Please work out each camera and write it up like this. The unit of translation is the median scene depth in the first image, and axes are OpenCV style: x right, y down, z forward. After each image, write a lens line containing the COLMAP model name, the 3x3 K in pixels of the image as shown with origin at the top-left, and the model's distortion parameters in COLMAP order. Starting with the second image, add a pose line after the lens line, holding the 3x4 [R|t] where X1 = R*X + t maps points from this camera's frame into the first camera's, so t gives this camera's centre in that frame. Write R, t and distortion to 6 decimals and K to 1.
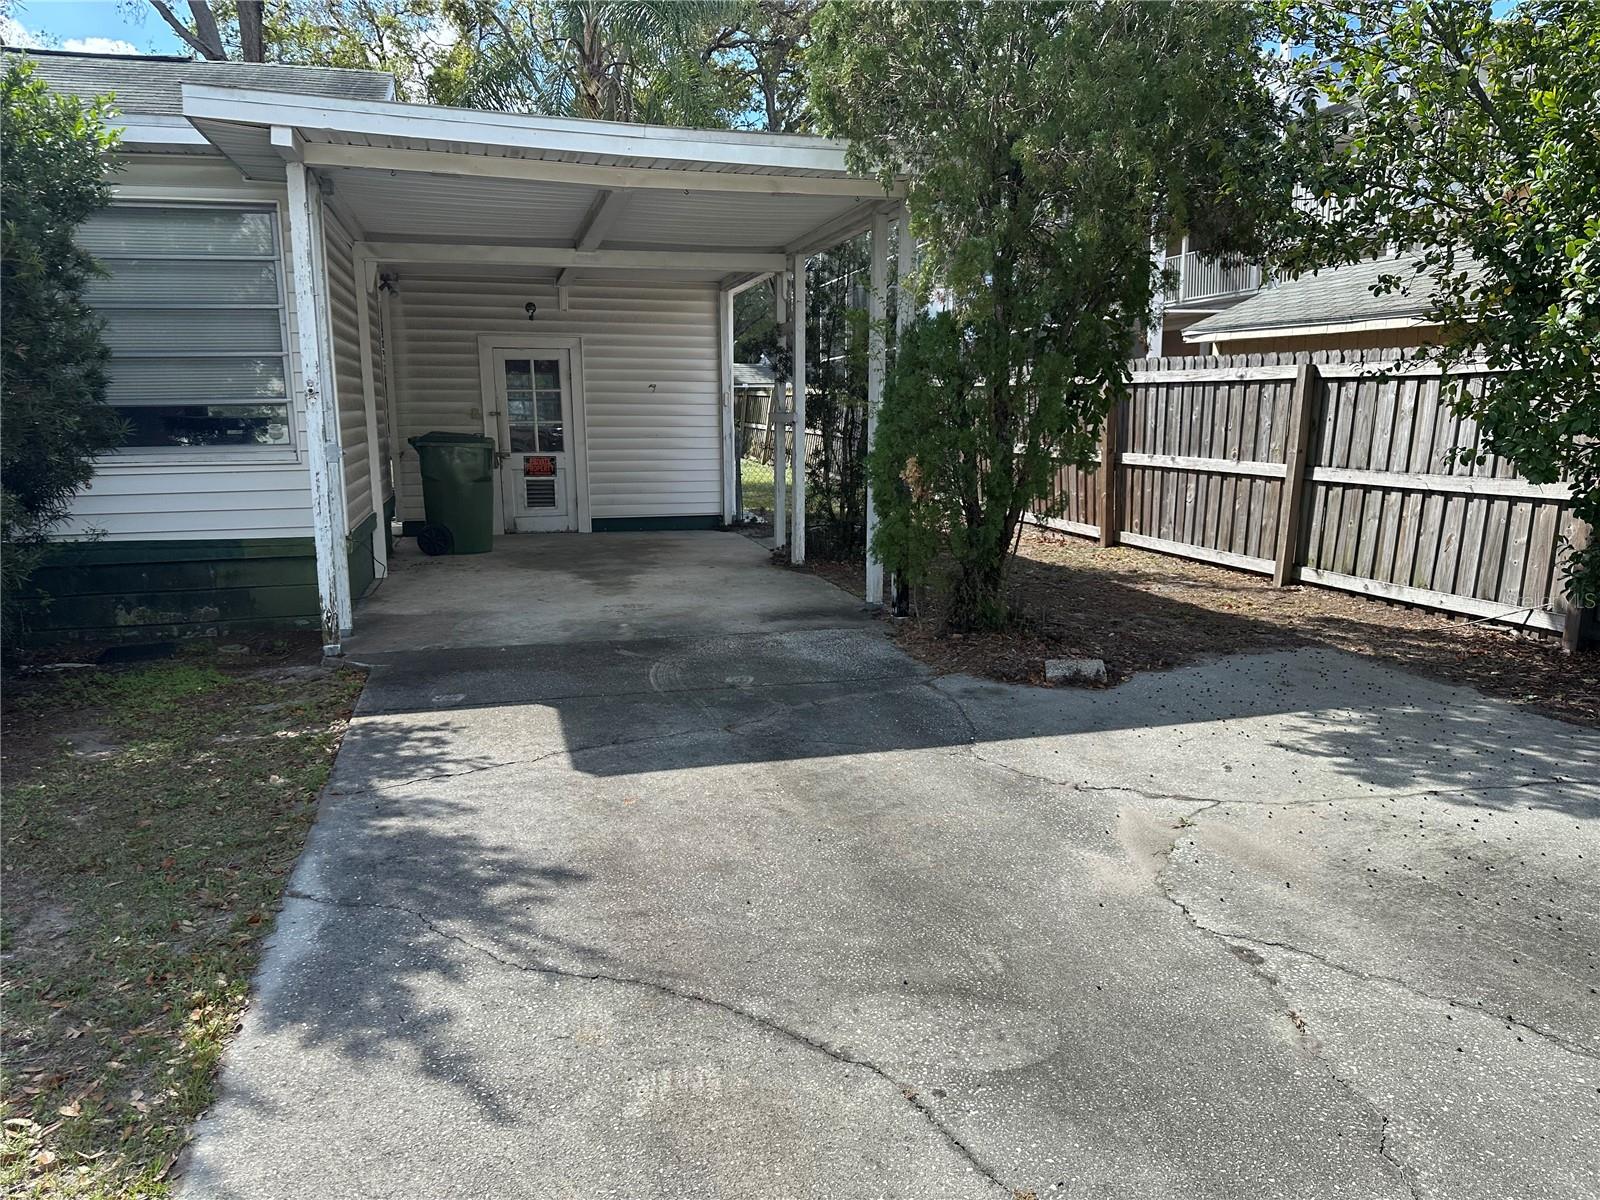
lens RADIAL K [[1115.4, 0, 794.5], [0, 1115.4, 600.7], [0, 0, 1]] dist [0.055579, -0.064941]
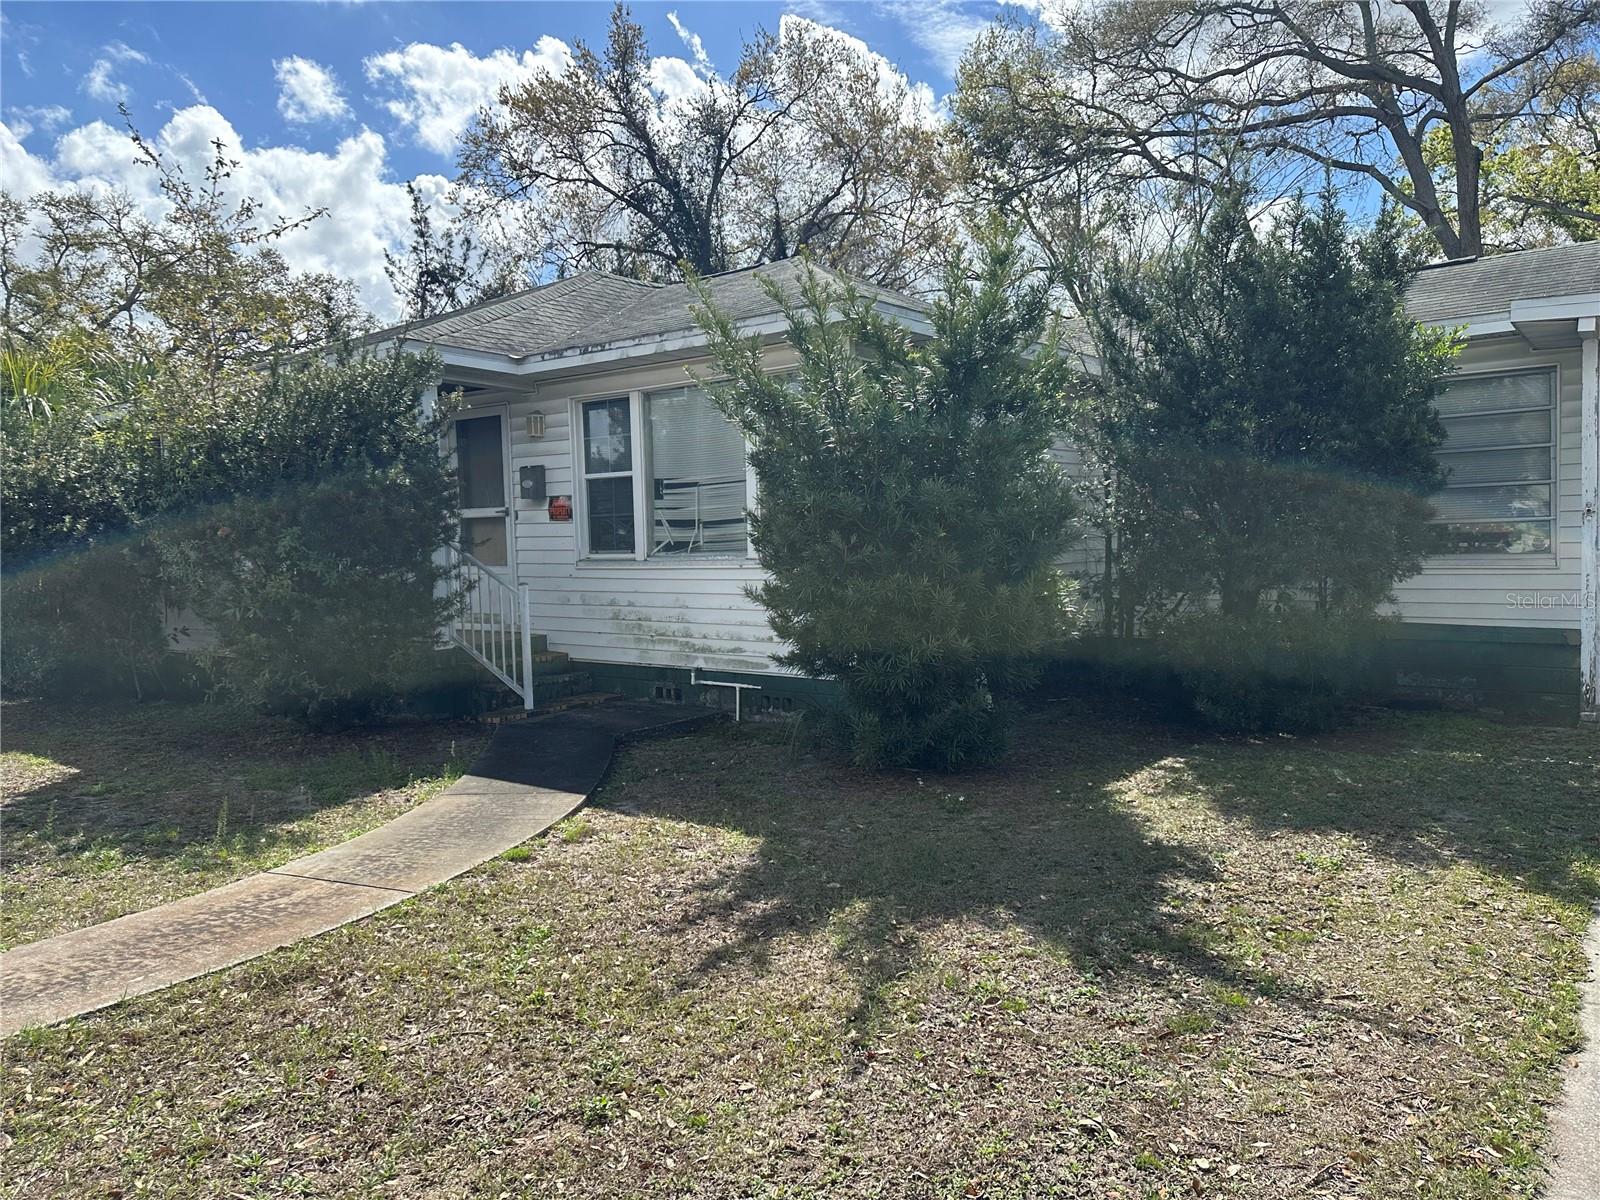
lens RADIAL K [[1115.4, 0, 795.7], [0, 1115.4, 594.9], [0, 0, 1]] dist [0.055579, -0.064941]
pose [[0.599513, 0.039625, -0.799383, 0.058739], [-0.124526, 0.991229, -0.044256, 0.076003], [0.790618, 0.126076, 0.599189, -0.468567]]
